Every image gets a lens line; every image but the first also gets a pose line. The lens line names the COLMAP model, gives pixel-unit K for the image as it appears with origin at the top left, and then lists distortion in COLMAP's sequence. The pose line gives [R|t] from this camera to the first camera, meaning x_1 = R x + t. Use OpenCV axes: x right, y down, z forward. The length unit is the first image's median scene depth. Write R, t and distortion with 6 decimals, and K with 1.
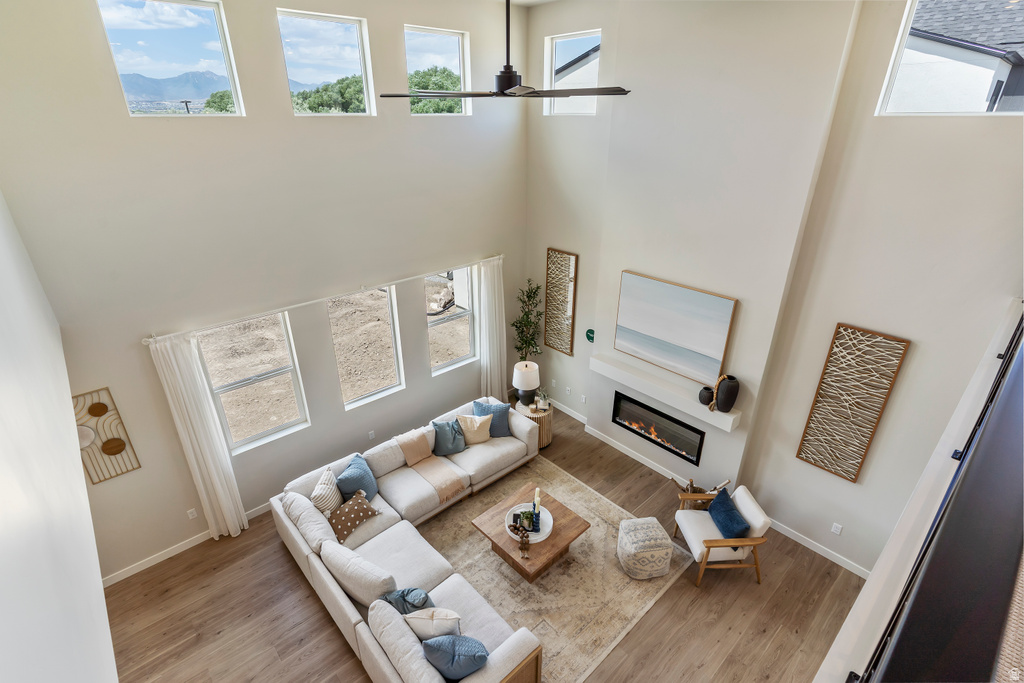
lens RADIAL K [[492.7, 0, 505.1], [0, 492.7, 343.7], [0, 0, 1]] dist [0.002648, -0.000050]
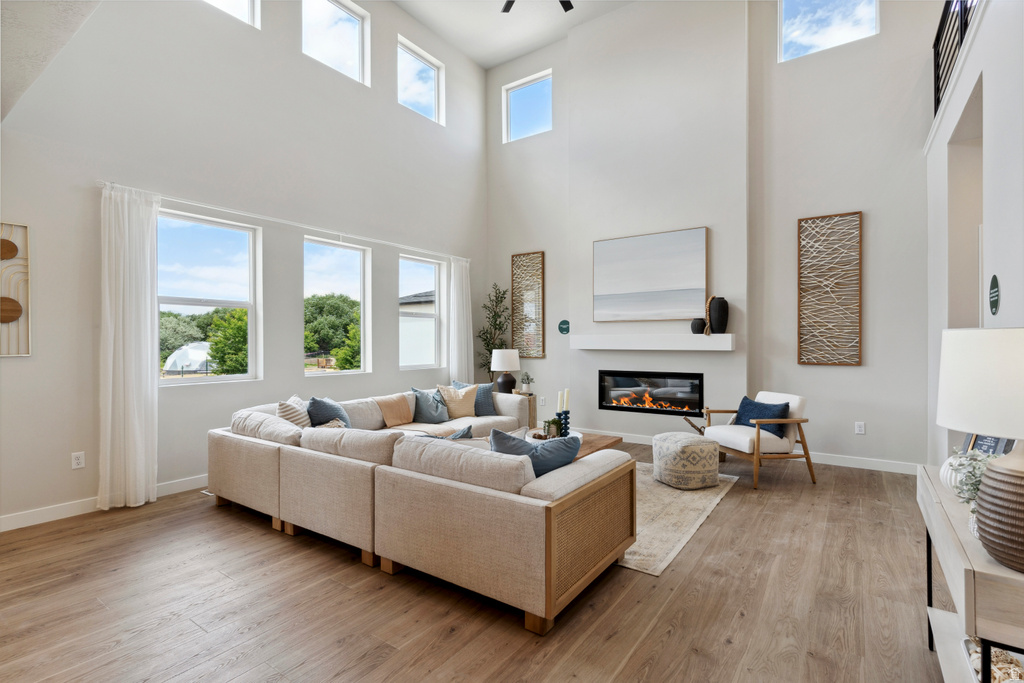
lens RADIAL K [[492.7, 0, 505.1], [0, 492.7, 343.7], [0, 0, 1]] dist [0.002648, -0.000050]
pose [[0.975062, 0.001667, 0.221925, -0.210294], [0.093323, 0.904185, -0.416822, 0.541579], [-0.201356, 0.427138, 0.881481, 0.210304]]
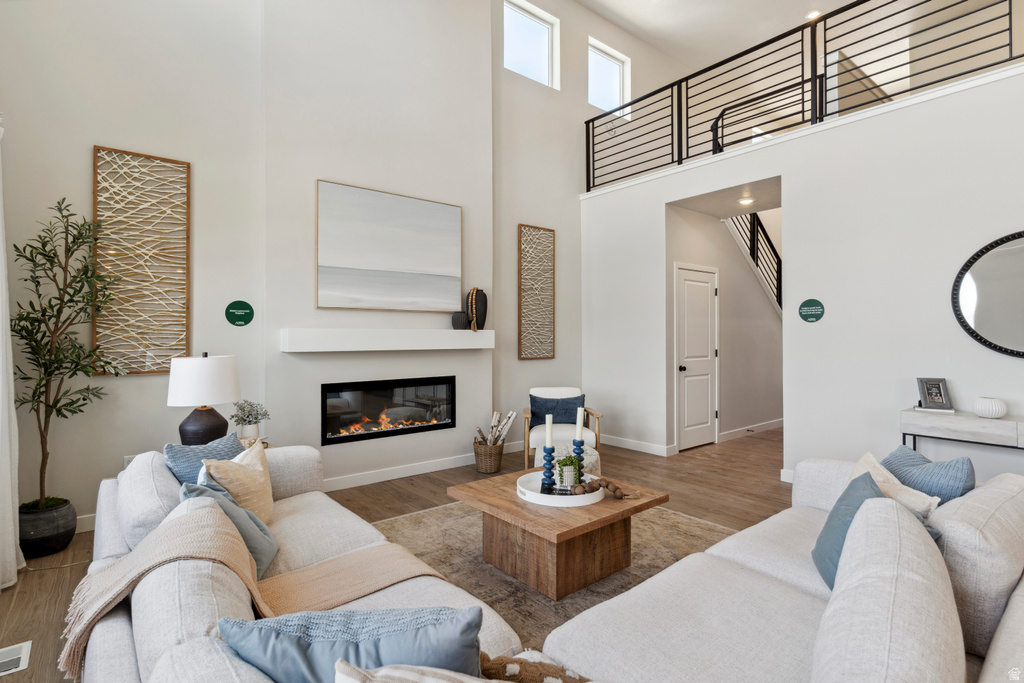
lens RADIAL K [[512.4, 0, 522.8], [0, 512.4, 330.3], [0, 0, 1]] dist [-0.002748, -0.000590]
pose [[0.022204, 0.012543, 0.999675, -0.506645], [0.429480, 0.902835, -0.020867, 0.193768], [-0.902803, 0.429804, 0.014660, 0.925264]]
